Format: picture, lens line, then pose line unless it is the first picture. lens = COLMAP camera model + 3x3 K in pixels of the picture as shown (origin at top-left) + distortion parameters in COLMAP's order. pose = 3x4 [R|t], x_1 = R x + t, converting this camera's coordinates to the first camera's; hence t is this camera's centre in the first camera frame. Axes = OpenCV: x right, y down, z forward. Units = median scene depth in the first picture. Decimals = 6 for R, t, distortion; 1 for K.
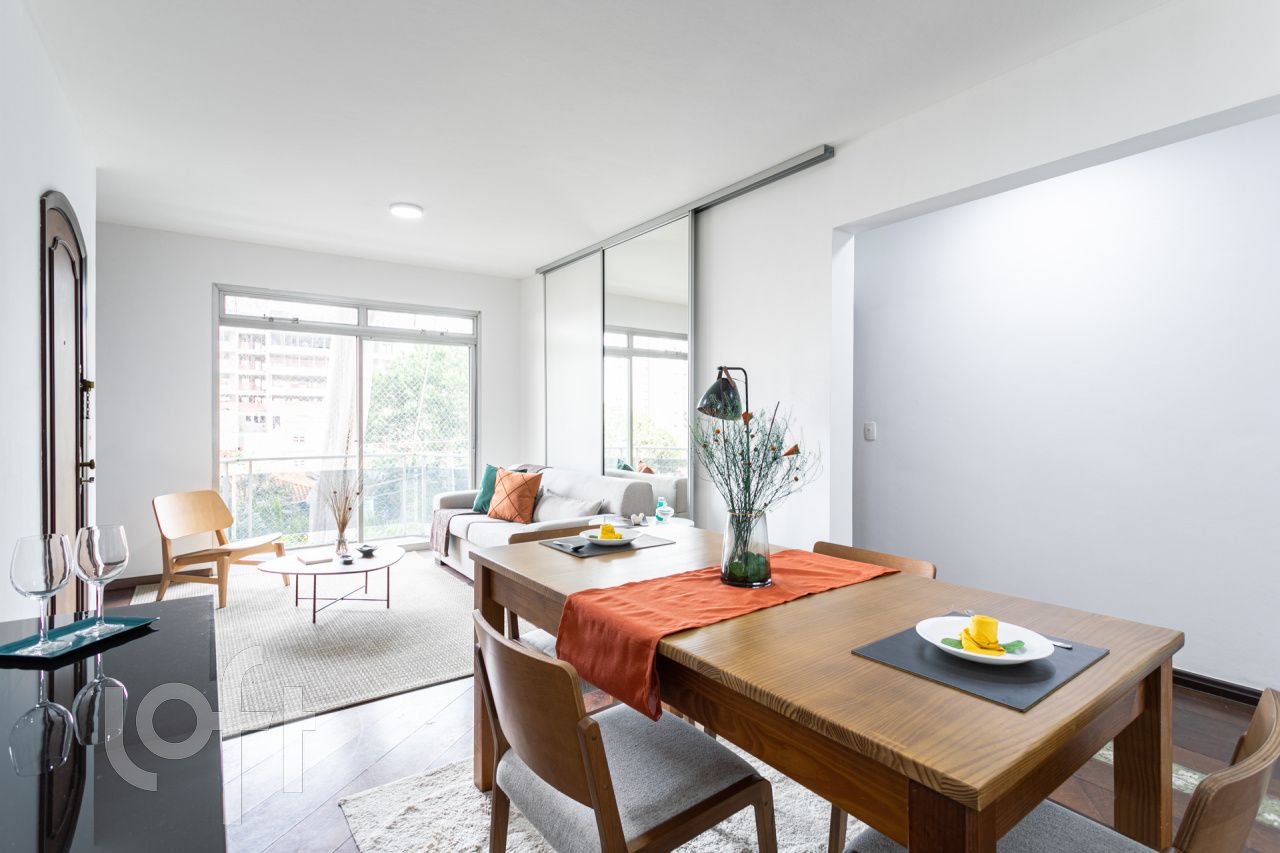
lens RADIAL K [[607.8, 0, 638.7], [0, 607.8, 421.0], [0, 0, 1]] dist [0.001911, 0.001018]
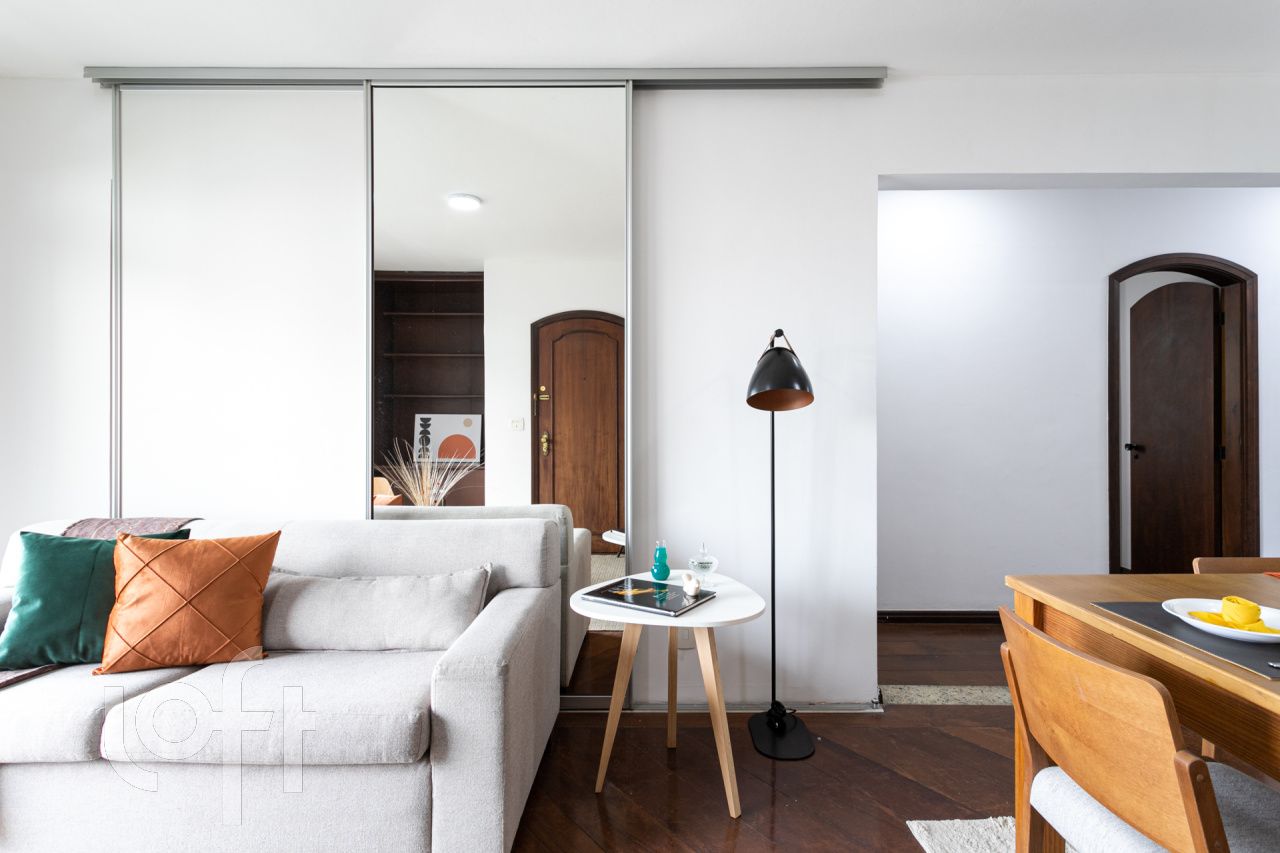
lens RADIAL K [[631.4, 0, 659.3], [0, 631.4, 413.2], [0, 0, 1]] dist [0.006999, -0.000026]
pose [[0.589880, 0.002066, 0.807488, -0.407806], [0.005446, 0.999964, -0.006537, 0.004215], [-0.807472, 0.008253, 0.589848, 0.562428]]
